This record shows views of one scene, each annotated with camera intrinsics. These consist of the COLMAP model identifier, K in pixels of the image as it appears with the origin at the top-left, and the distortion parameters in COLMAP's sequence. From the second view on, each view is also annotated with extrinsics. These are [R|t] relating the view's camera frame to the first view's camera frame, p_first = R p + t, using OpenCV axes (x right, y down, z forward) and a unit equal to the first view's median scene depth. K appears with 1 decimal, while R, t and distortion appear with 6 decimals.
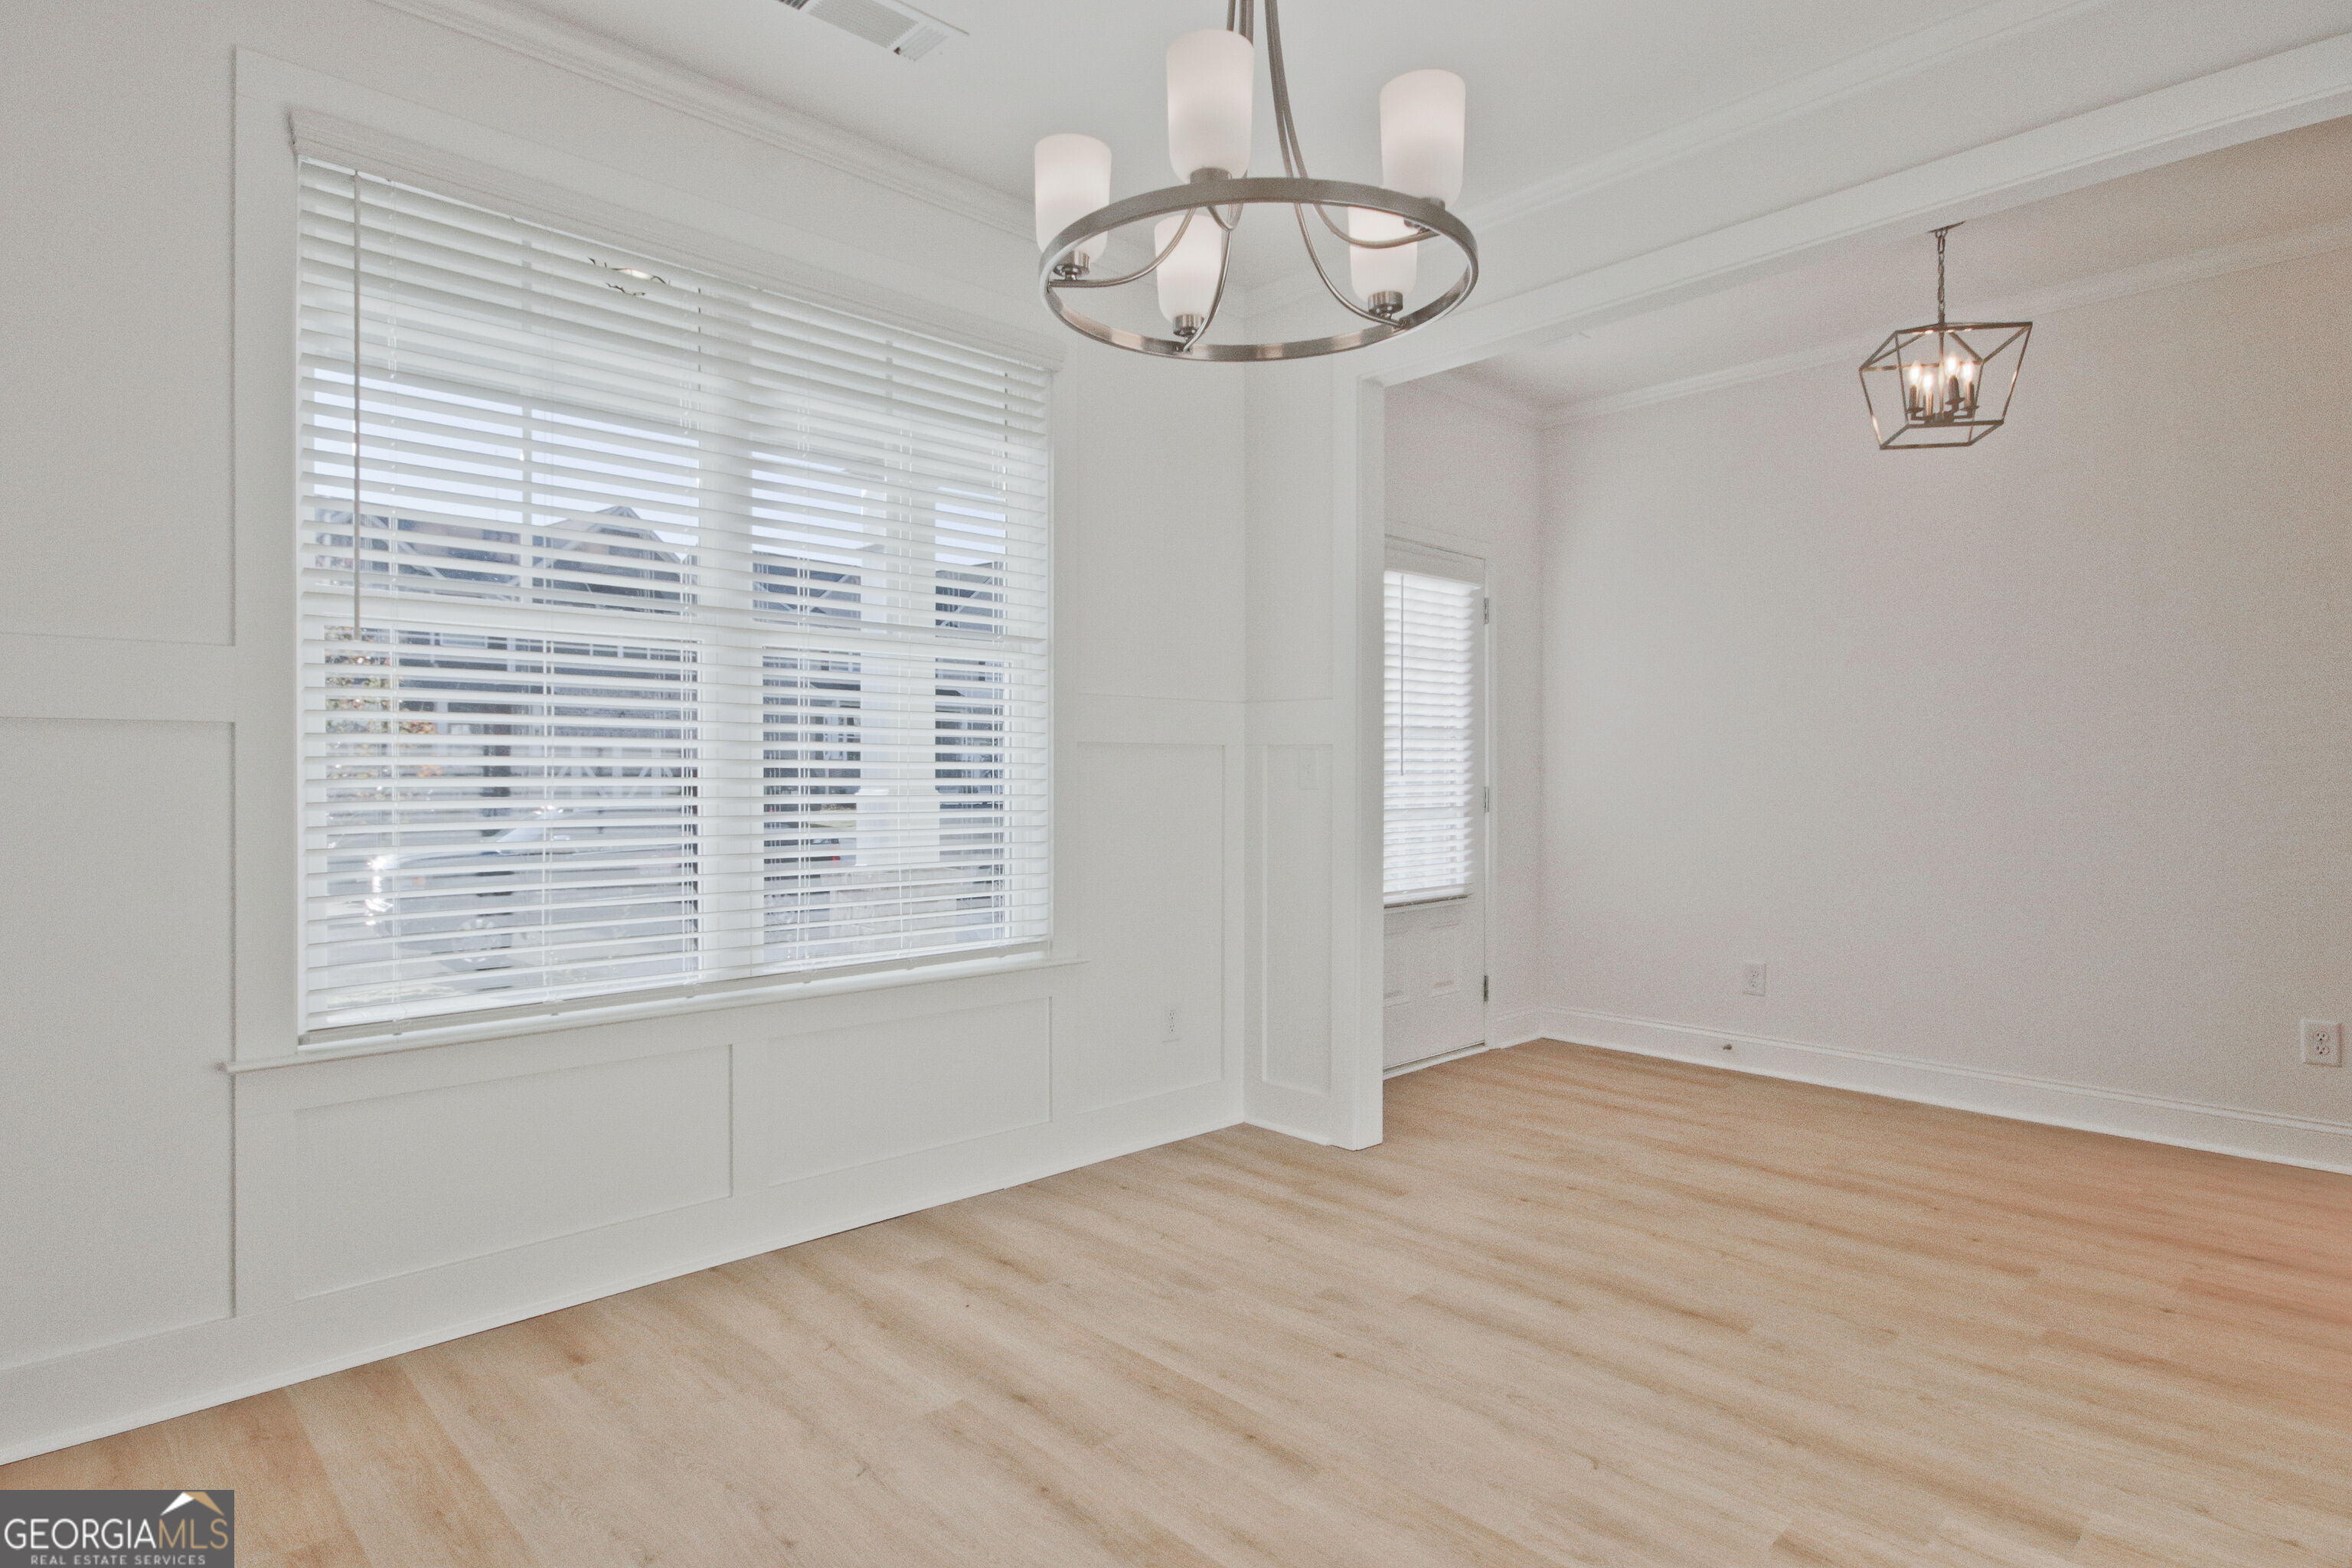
lens RADIAL K [[1246.5, 0, 1176.0], [0, 1246.5, 784.0], [0, 0, 1]] dist [-0.033954, 0.001224]
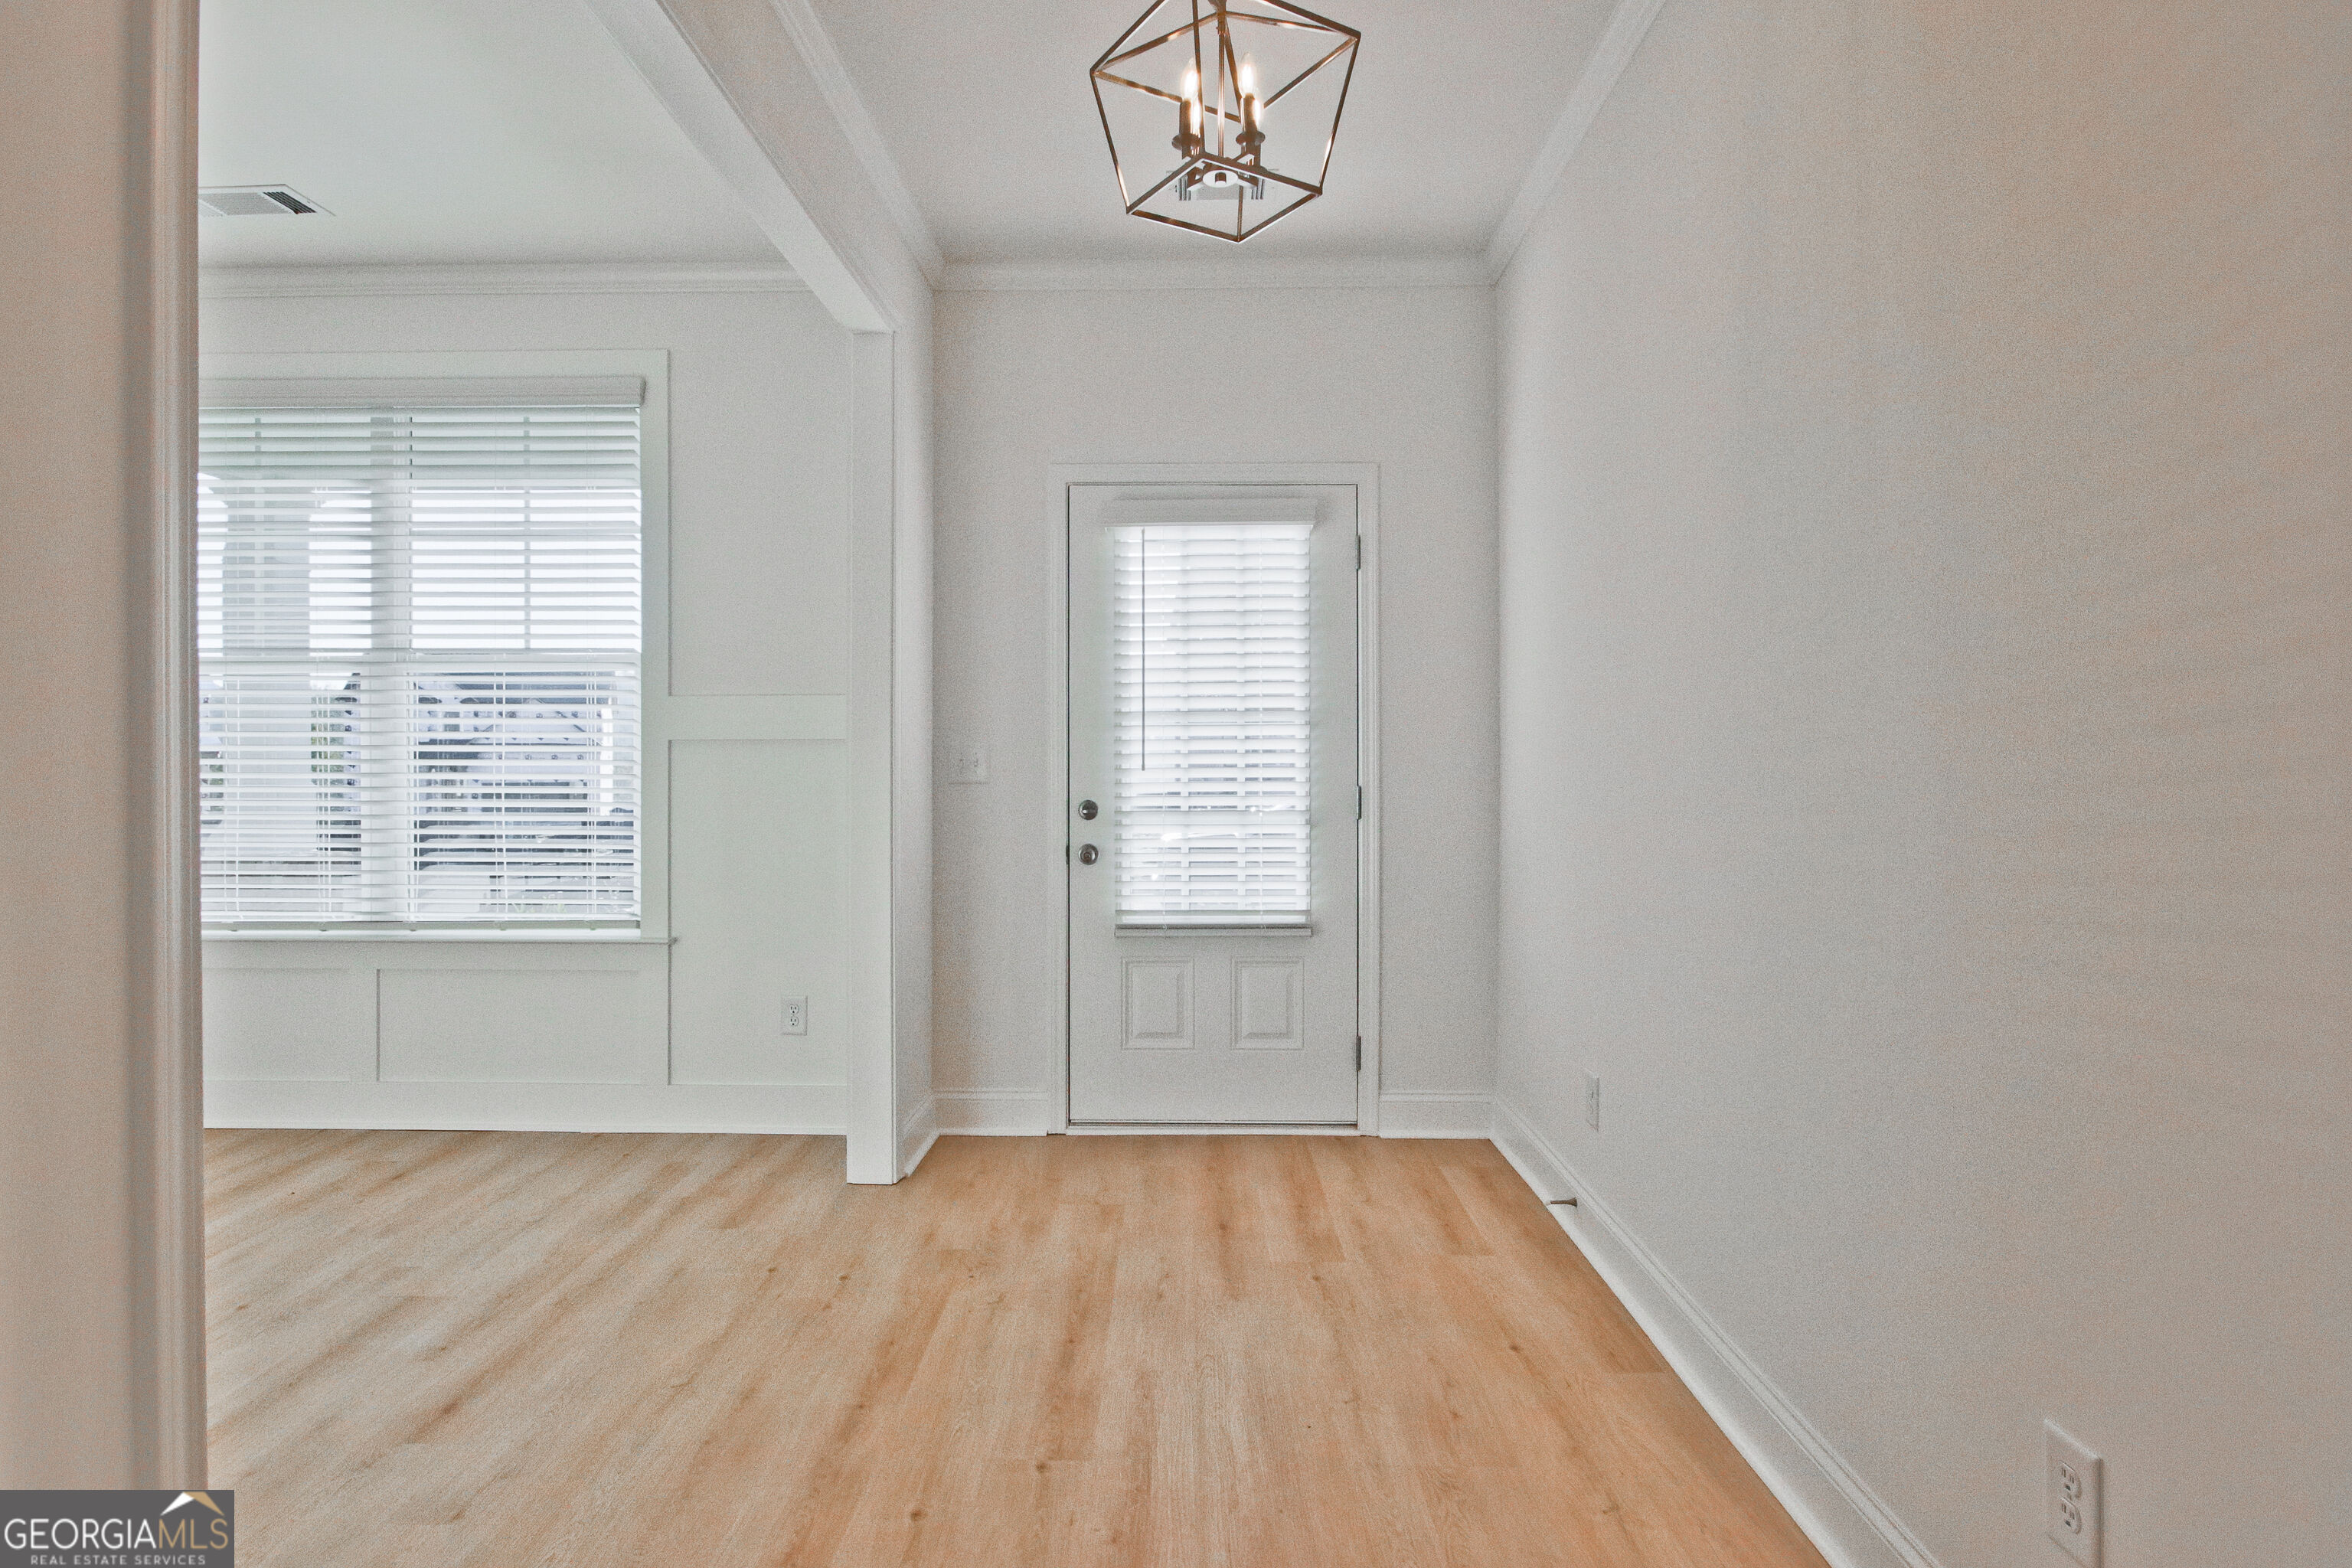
lens RADIAL K [[1227.7, 0, 1176.0], [0, 1227.7, 784.0], [0, 0, 1]] dist [-0.018841, -0.000233]
pose [[0.711107, 0.002199, -0.703080, 1.083230], [-0.004649, 0.999988, -0.001575, 0.003712], [0.703068, 0.004389, 0.711109, 0.608111]]
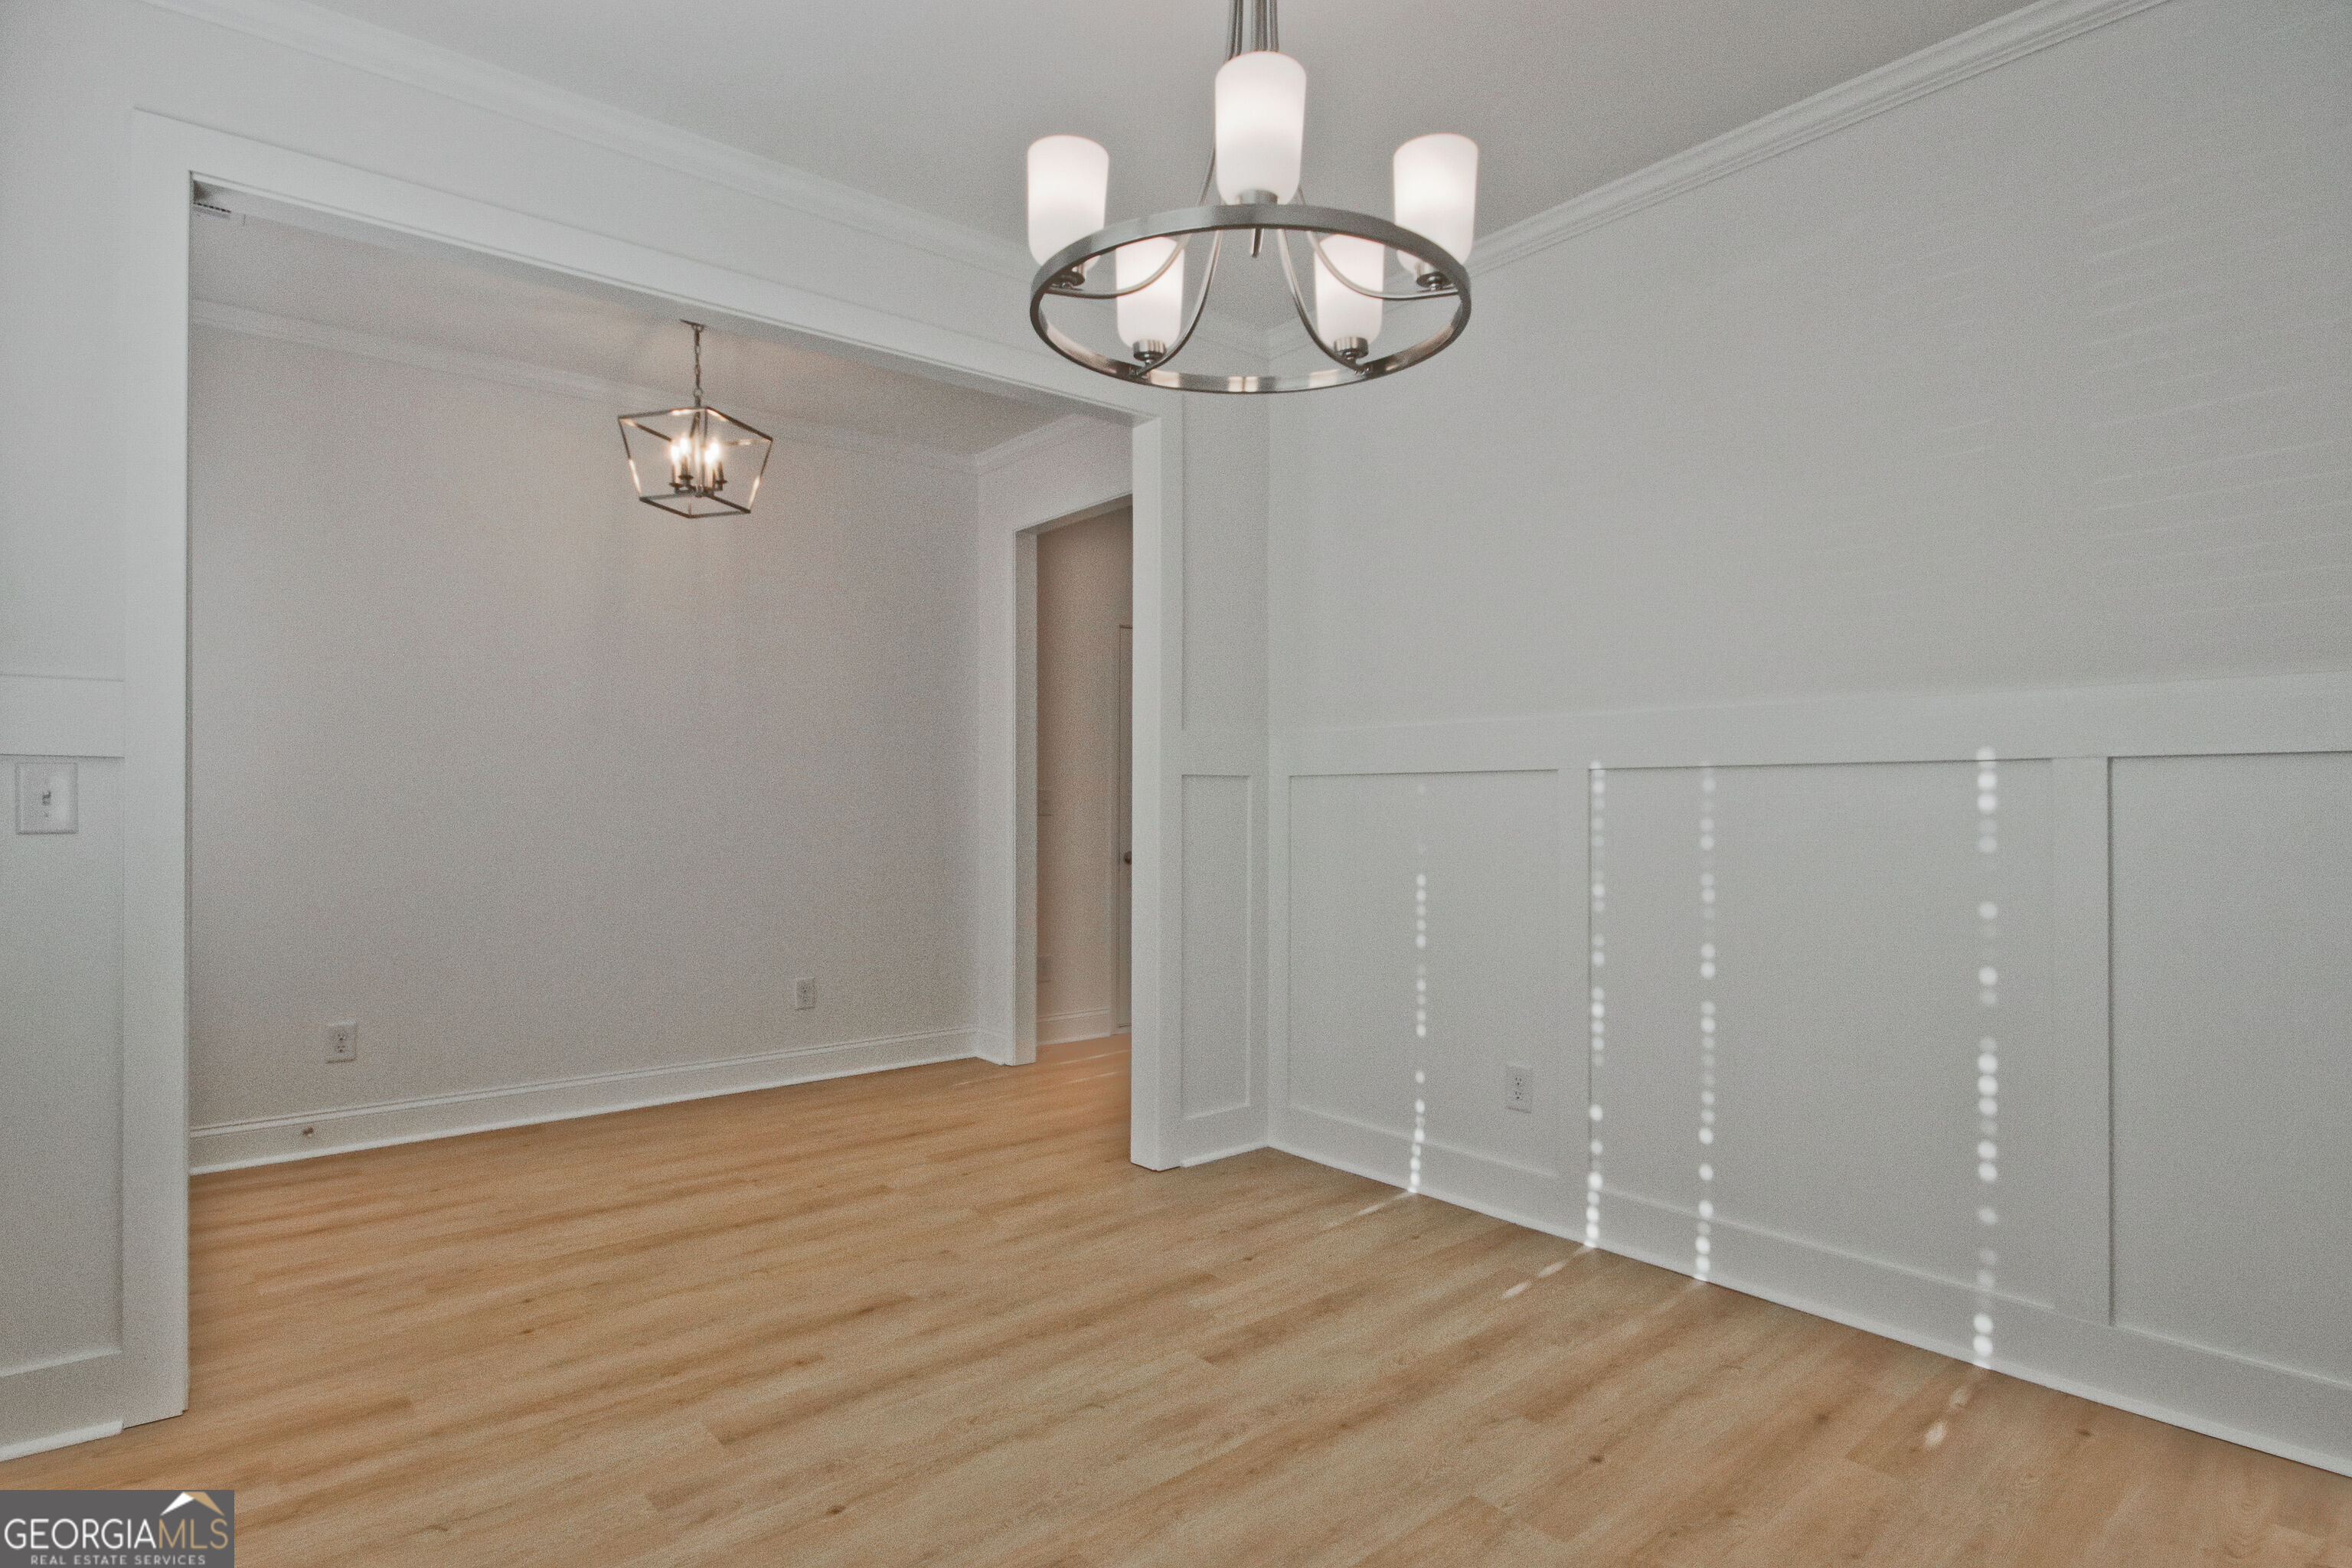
lens RADIAL K [[1228.6, 0, 1170.6], [0, 1228.6, 761.0], [0, 0, 1]] dist [0.001272, -0.000052]
pose [[0.070588, 0.021283, 0.997278, -0.514611], [0.012182, 0.999679, -0.022197, -0.018398], [-0.997431, 0.013715, 0.070307, 0.522362]]
